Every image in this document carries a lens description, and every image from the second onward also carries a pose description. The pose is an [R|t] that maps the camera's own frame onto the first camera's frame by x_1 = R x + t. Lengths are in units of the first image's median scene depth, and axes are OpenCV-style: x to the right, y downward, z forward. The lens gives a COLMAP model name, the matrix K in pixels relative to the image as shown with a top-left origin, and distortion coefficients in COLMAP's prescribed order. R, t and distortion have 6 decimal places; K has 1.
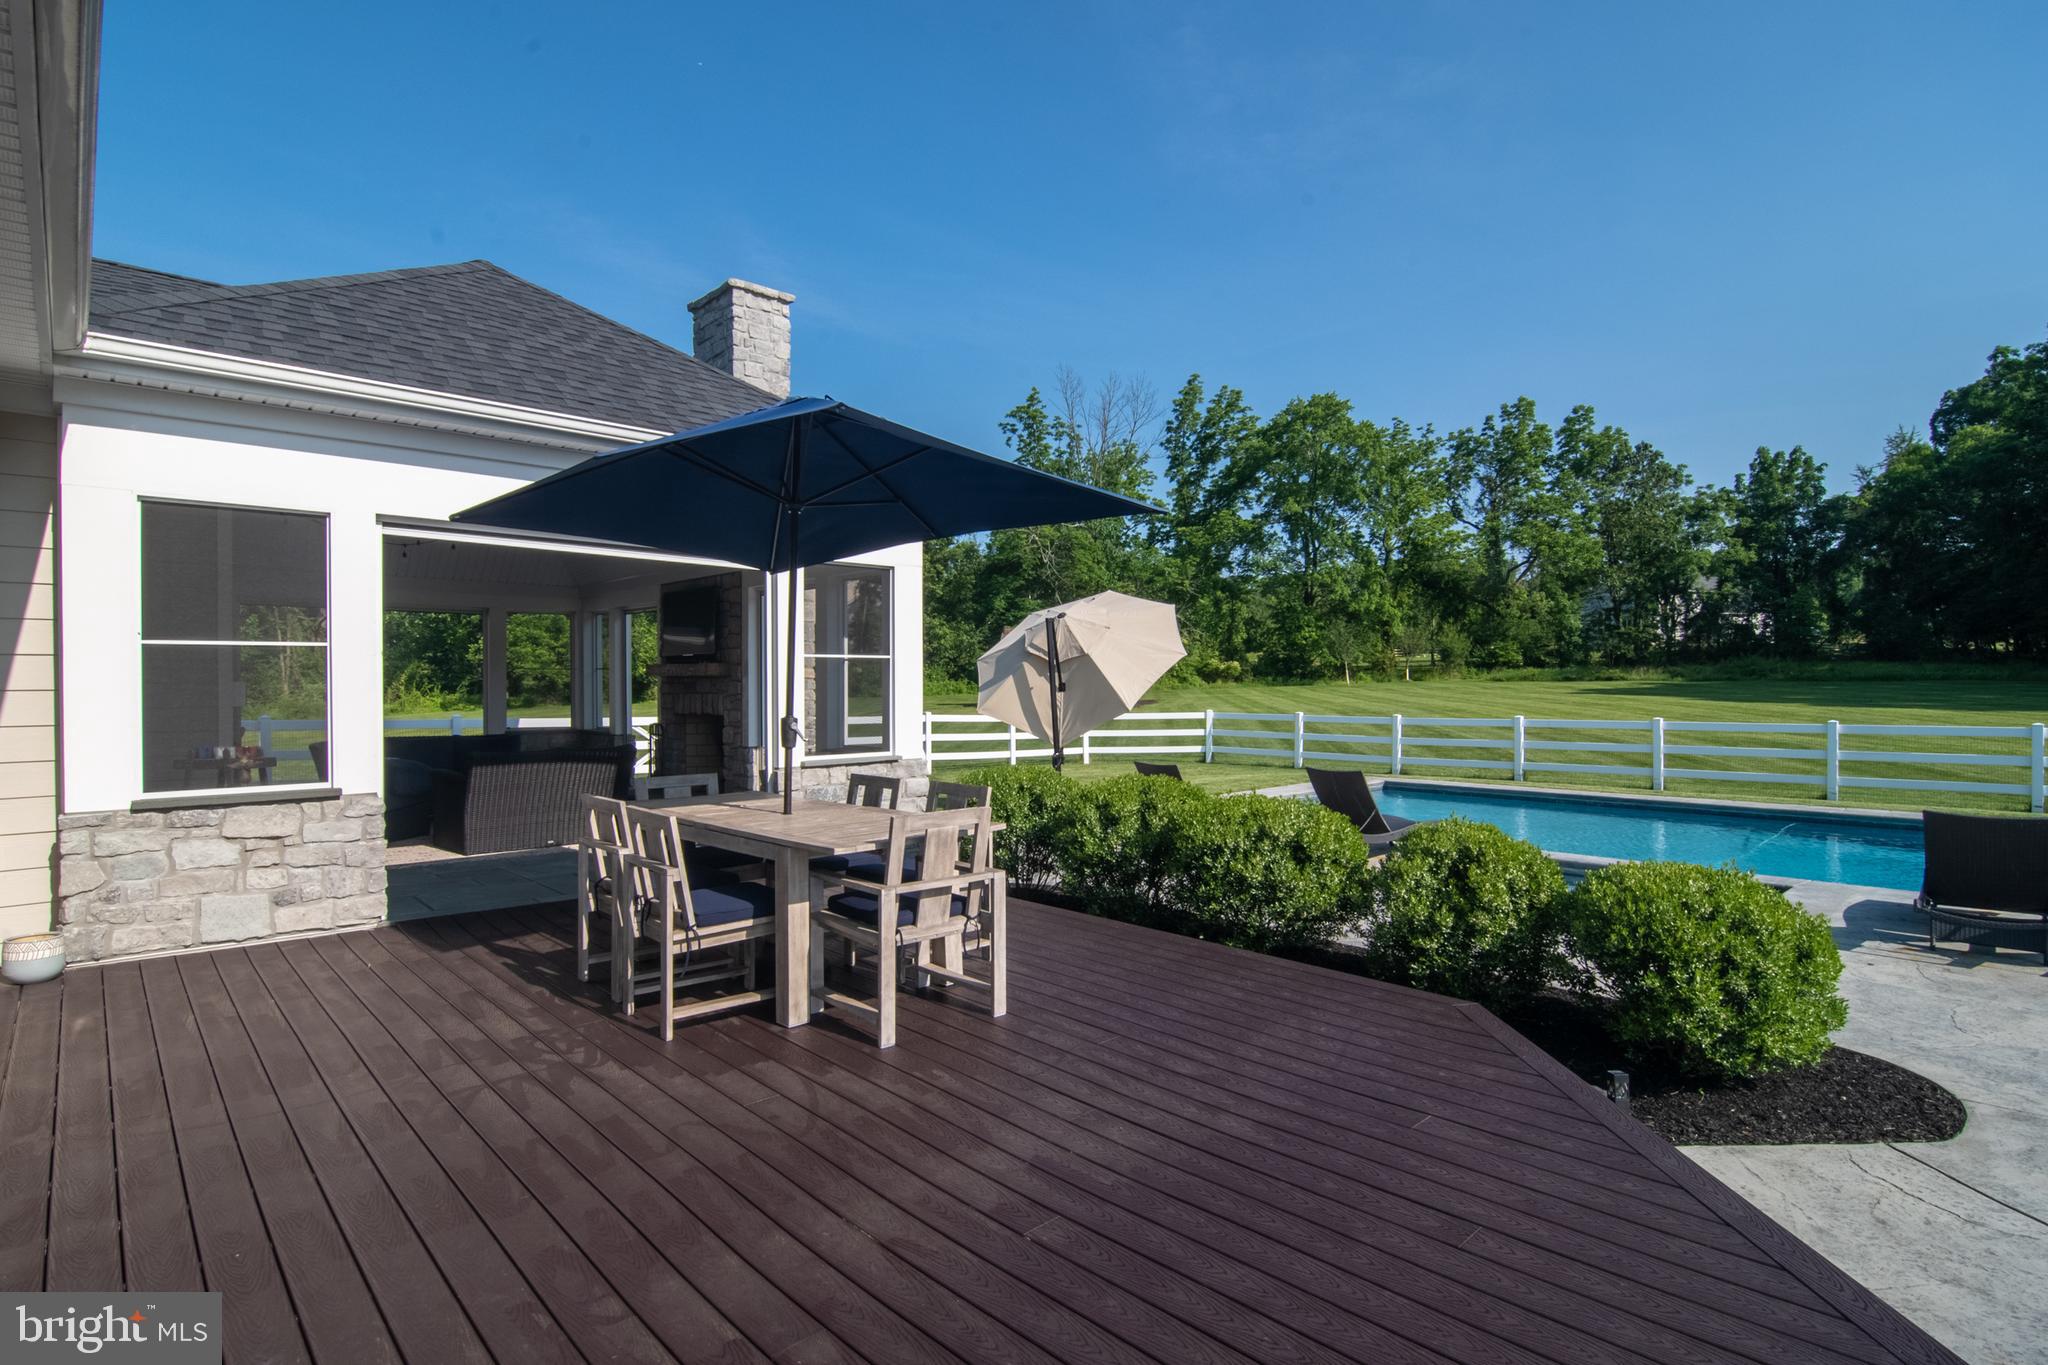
lens RADIAL K [[996.3, 0, 1020.9], [0, 996.3, 682.0], [0, 0, 1]] dist [-0.005032, 0.001891]
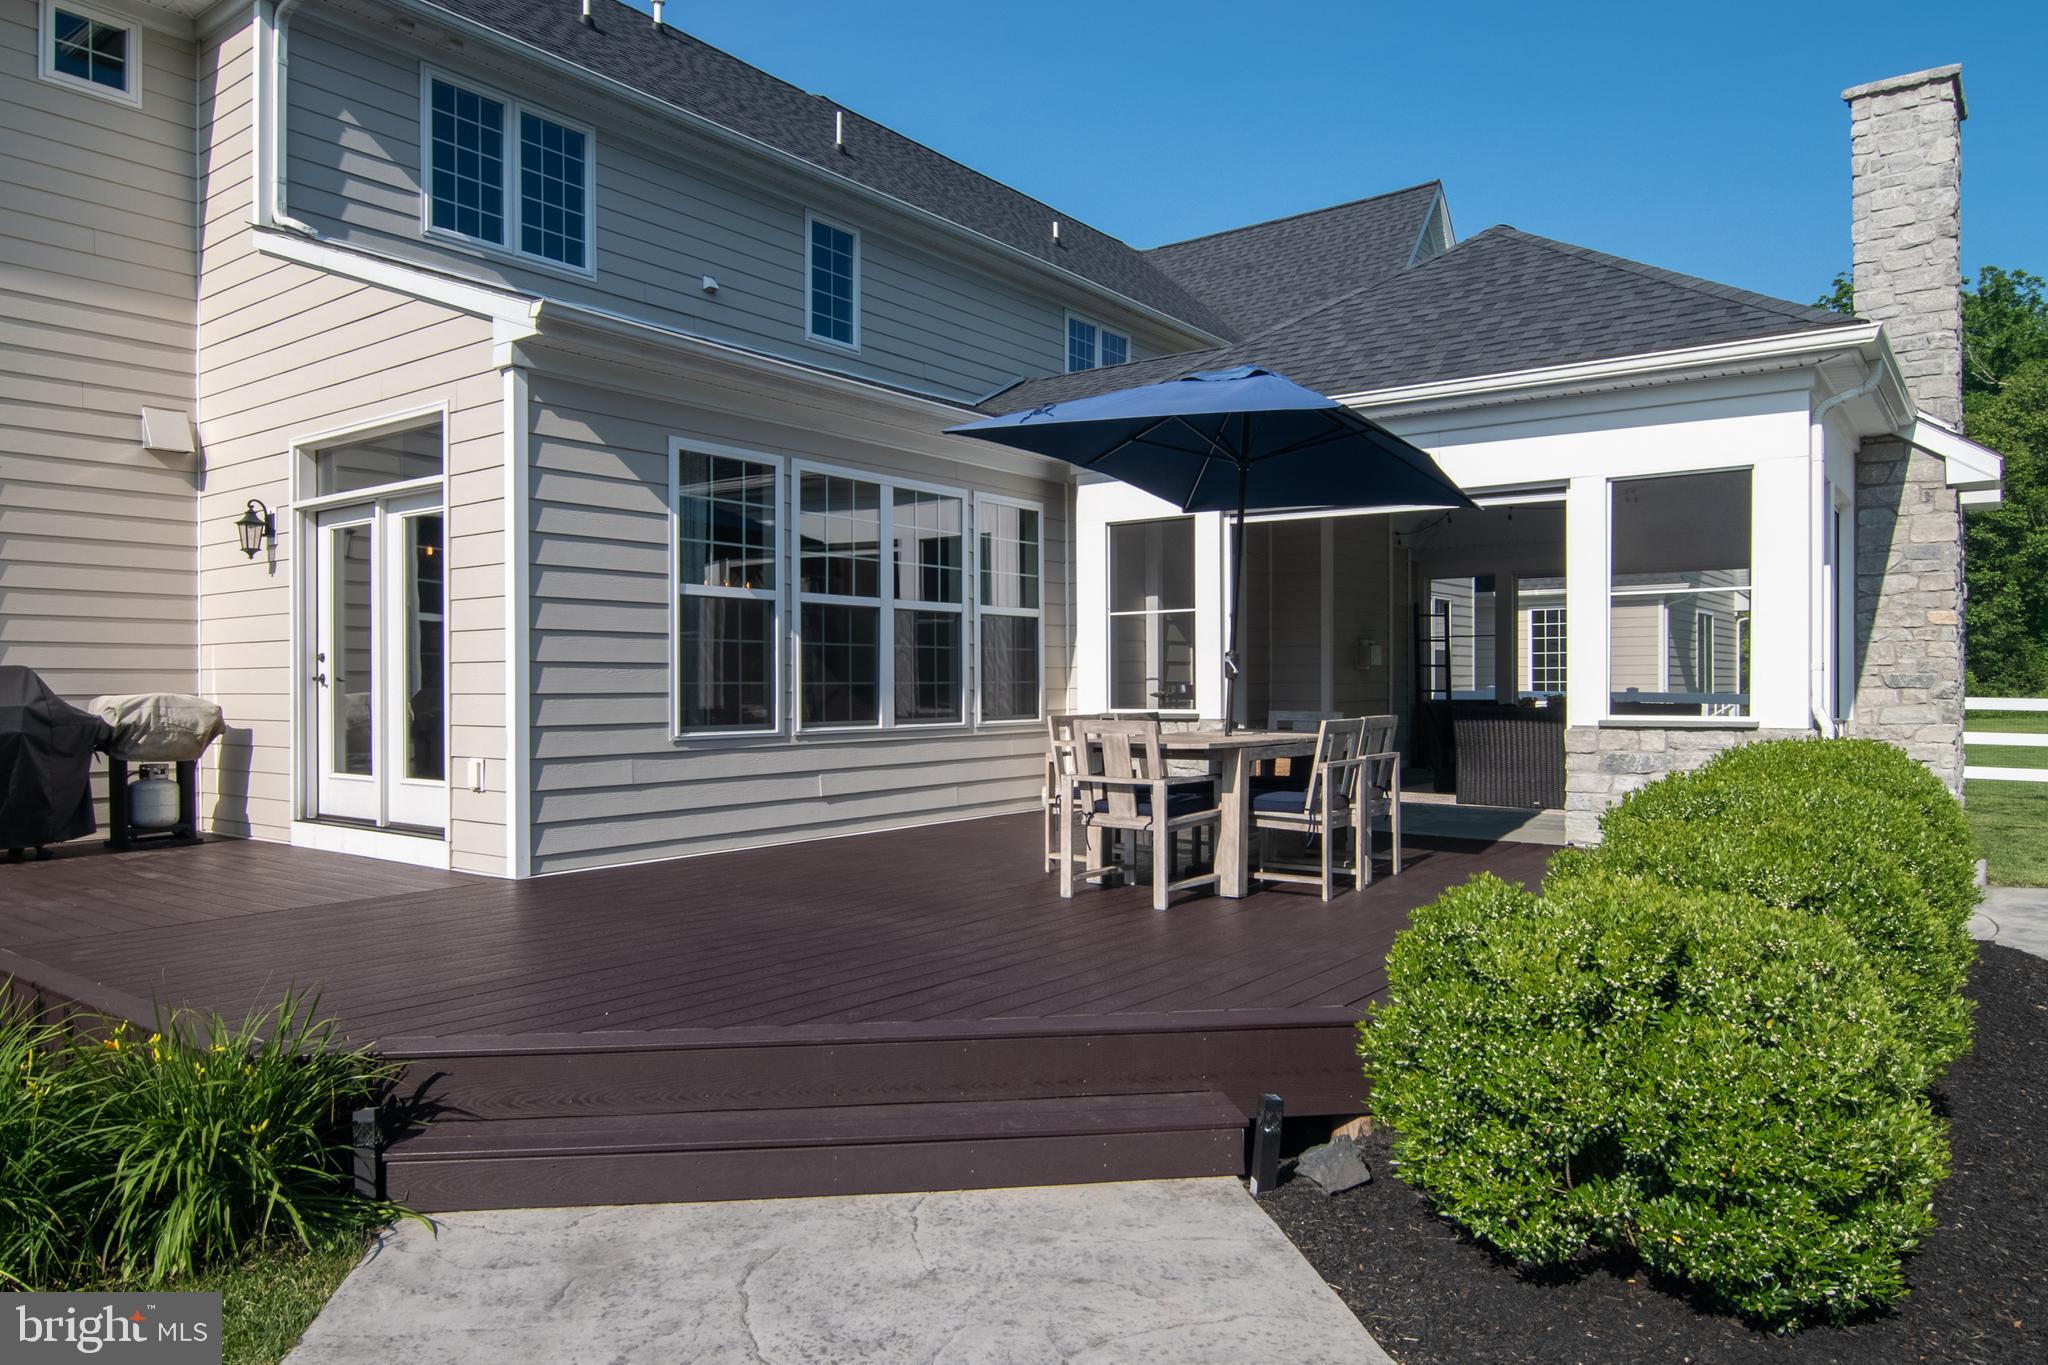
lens RADIAL K [[1319.1, 0, 1024.1], [0, 1319.1, 680.9], [0, 0, 1]] dist [-0.024977, -0.001100]
pose [[0.154774, 0.002934, -0.987946, 1.197020], [-0.001097, 0.999995, 0.002798, 0.062838], [0.987949, 0.000651, 0.154776, 0.530673]]
